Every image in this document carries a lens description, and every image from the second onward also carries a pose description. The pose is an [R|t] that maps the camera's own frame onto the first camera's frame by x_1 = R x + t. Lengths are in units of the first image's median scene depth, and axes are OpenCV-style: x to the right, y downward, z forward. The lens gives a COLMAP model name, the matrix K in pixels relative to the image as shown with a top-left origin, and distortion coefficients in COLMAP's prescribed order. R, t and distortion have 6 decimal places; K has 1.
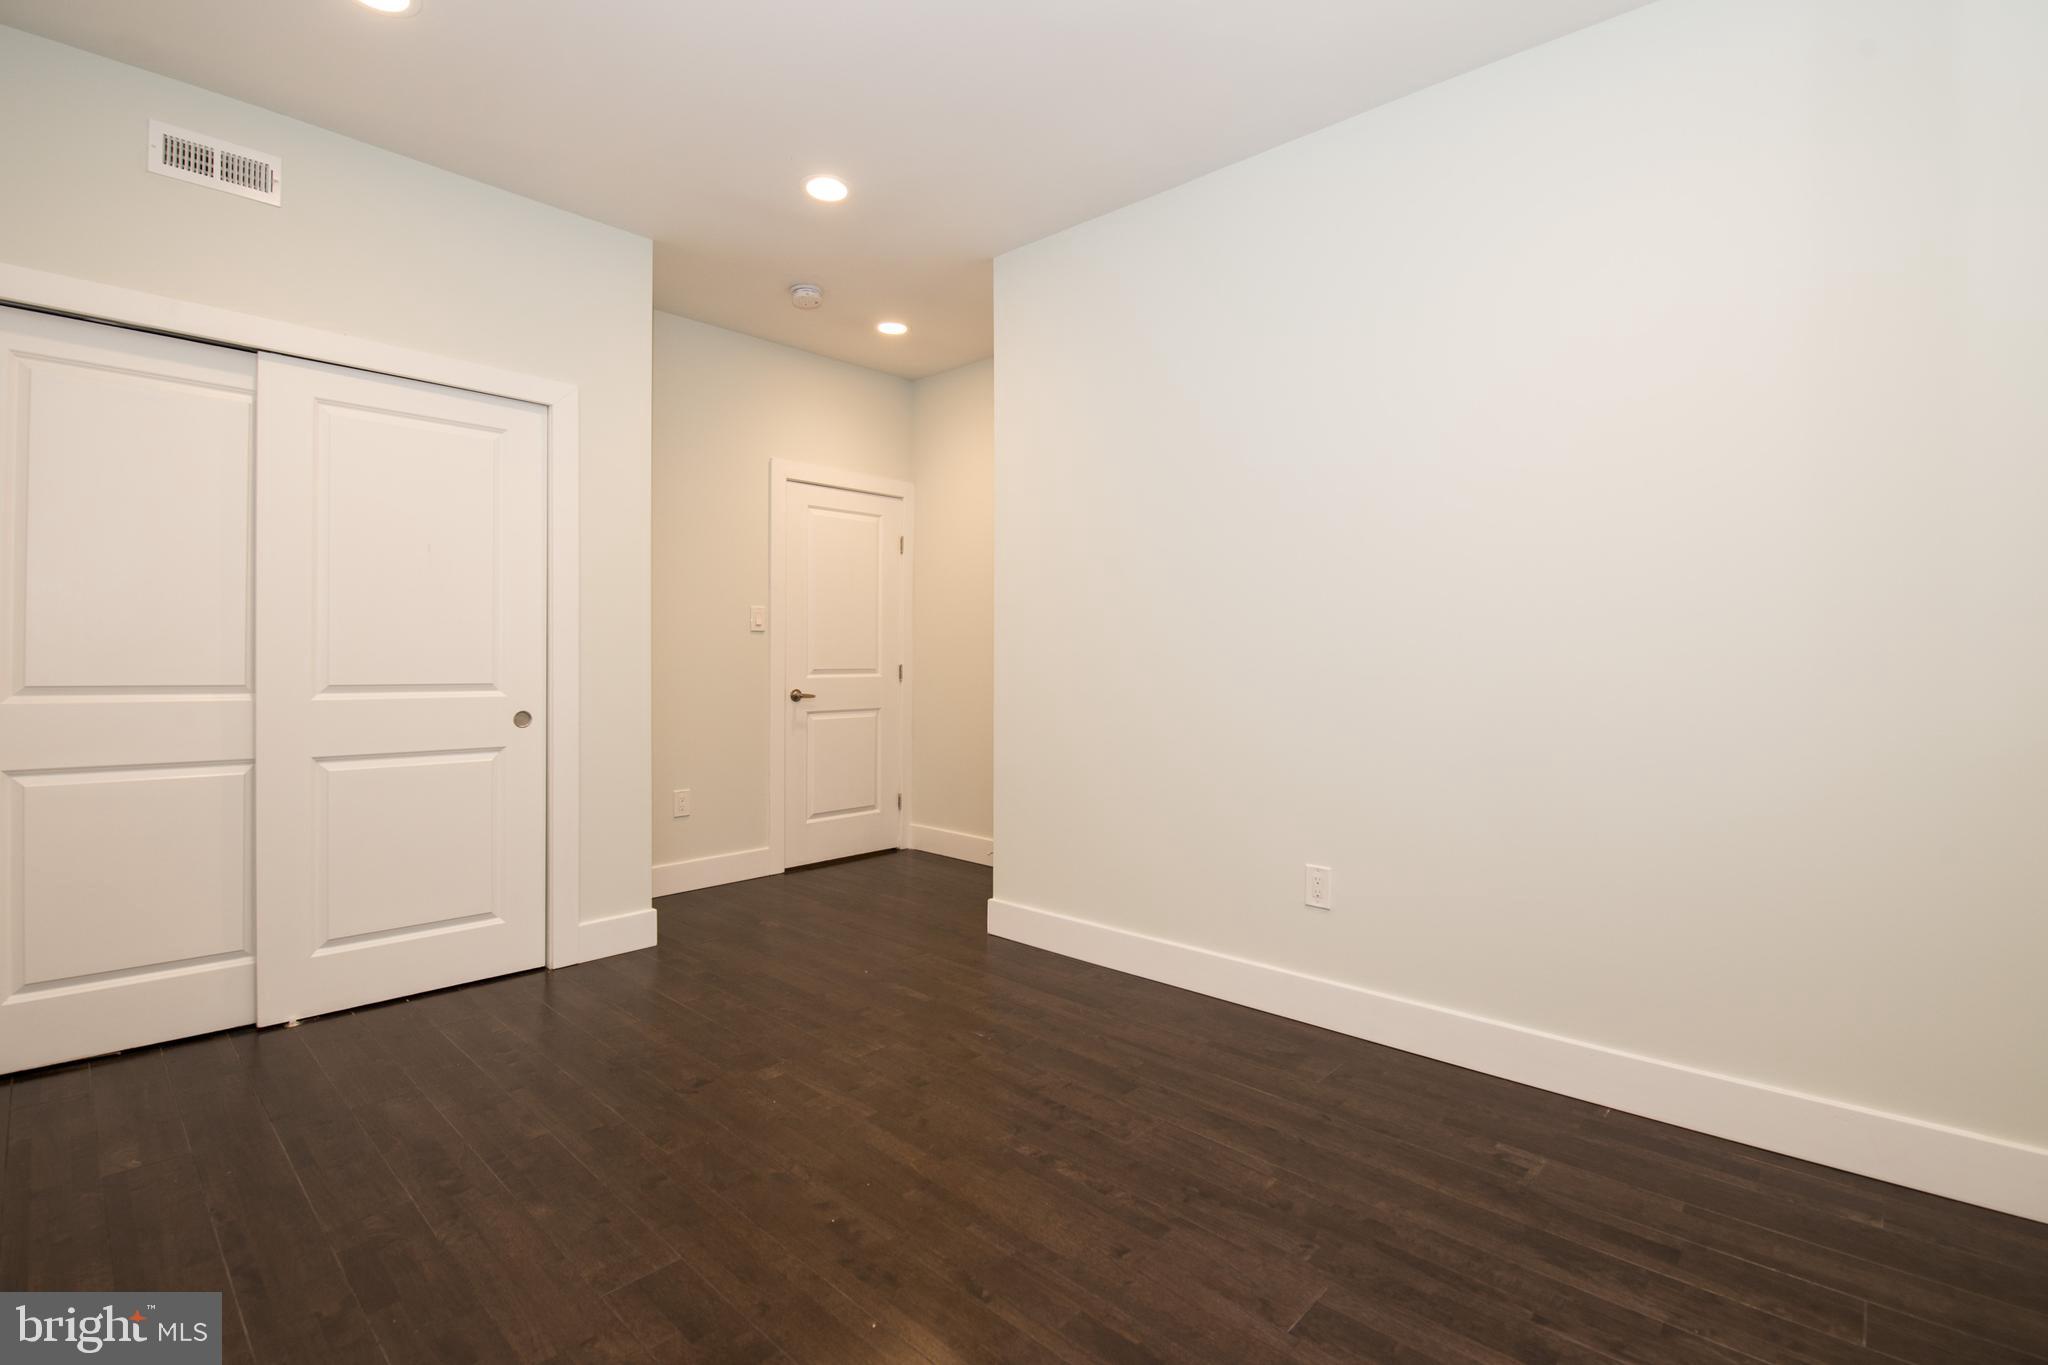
lens RADIAL K [[901.1, 0, 1046.1], [0, 901.1, 666.4], [0, 0, 1]] dist [0.000684, -0.009055]
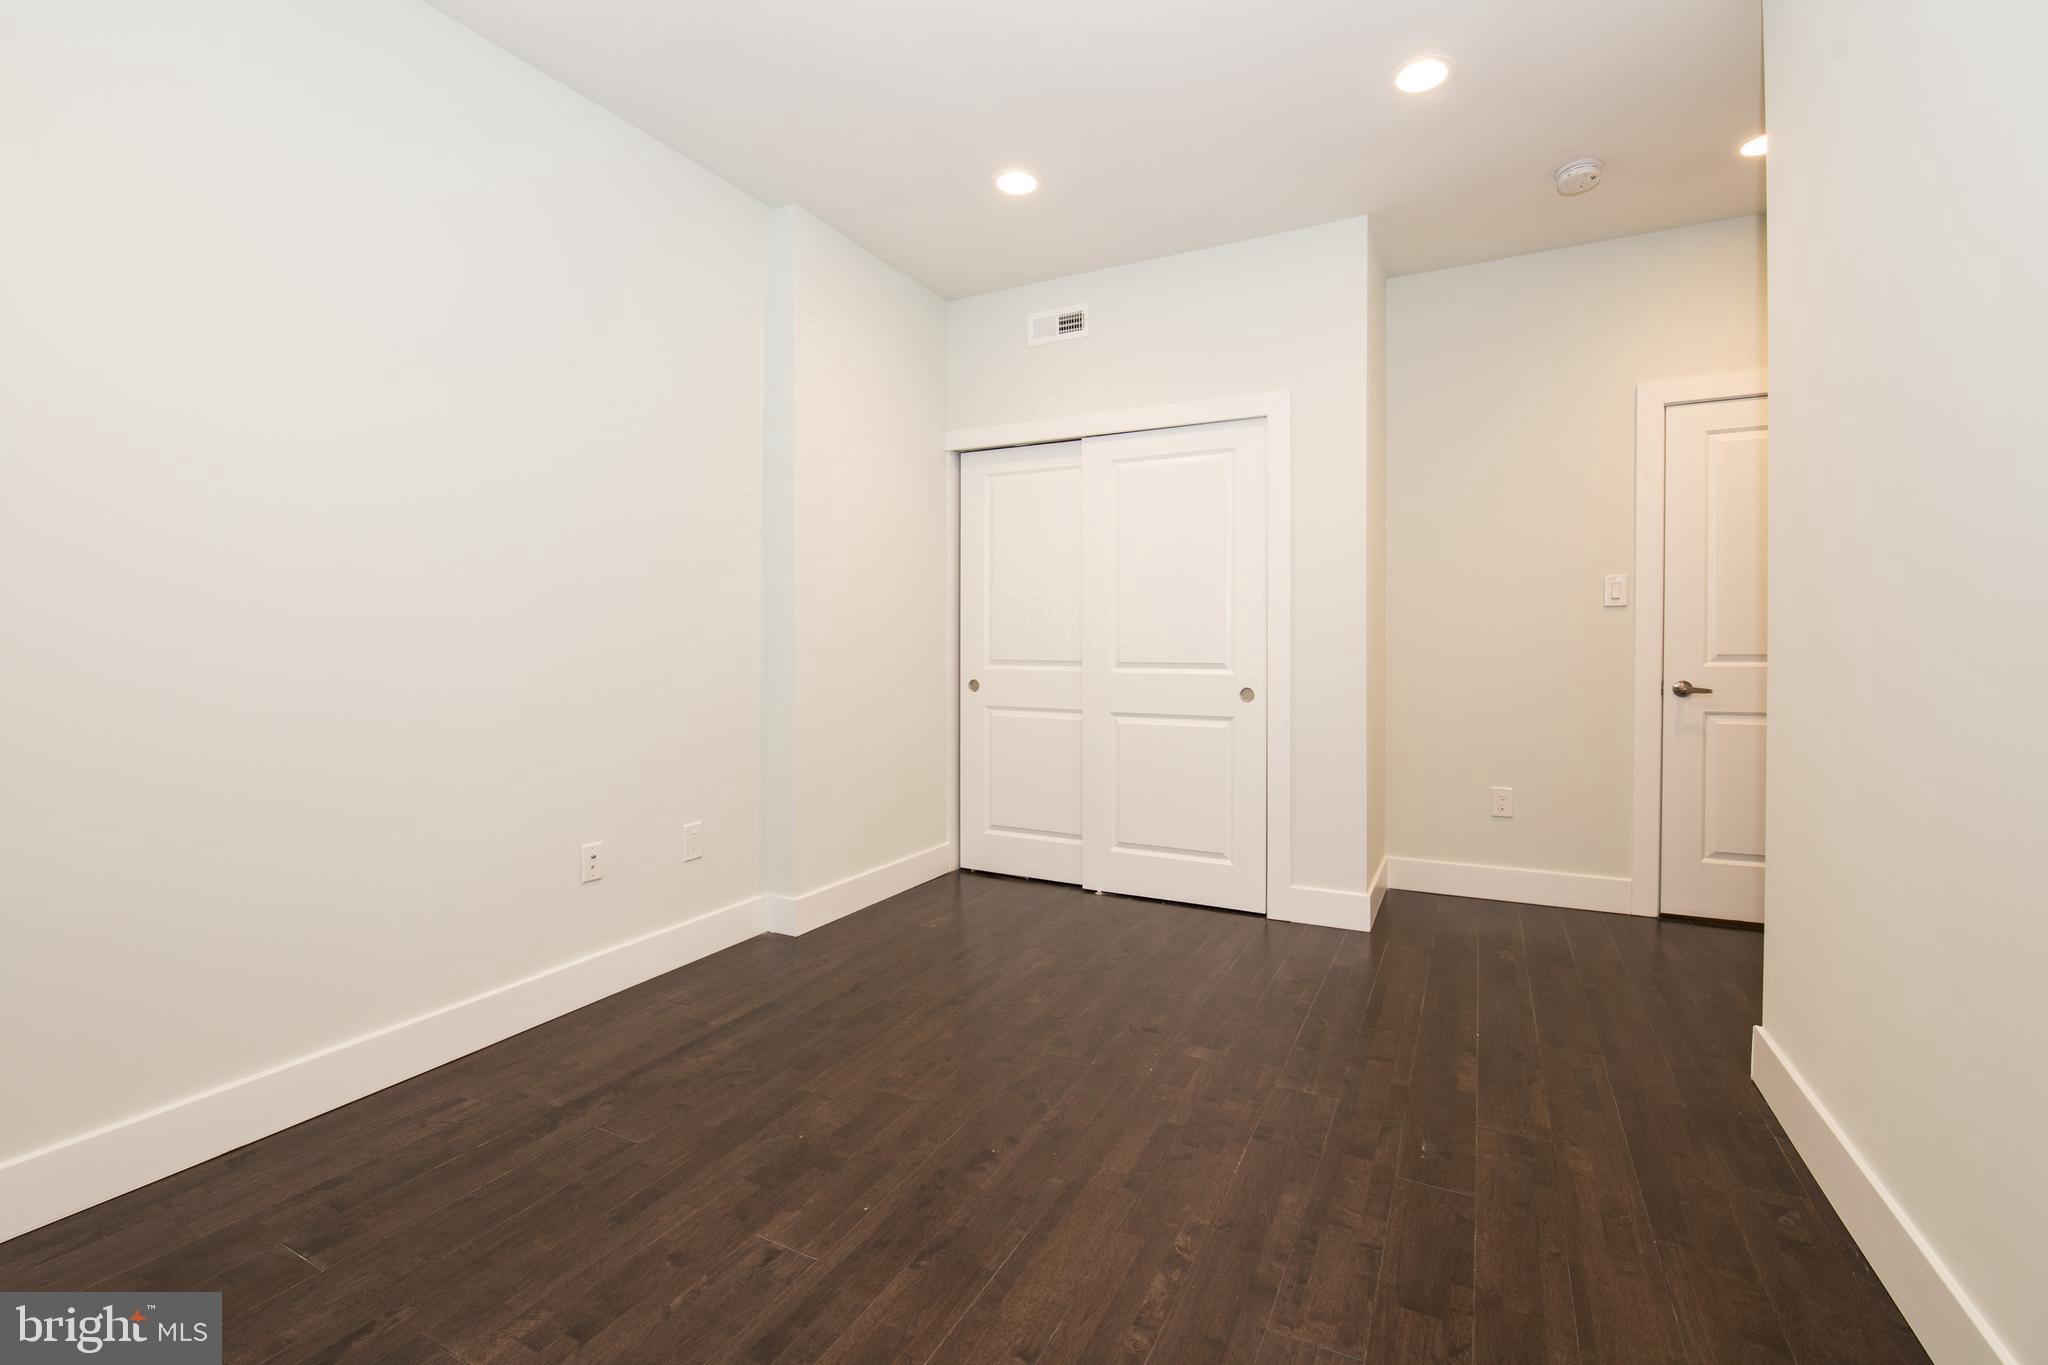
lens RADIAL K [[901.1, 0, 1023.1], [0, 901.1, 668.2], [0, 0, 1]] dist [0.000684, -0.009055]
pose [[0.270123, 0.019634, -0.962626, 0.523293], [-0.003783, 0.999806, 0.019331, 0.003931], [0.962818, -0.001580, 0.270145, 0.472626]]
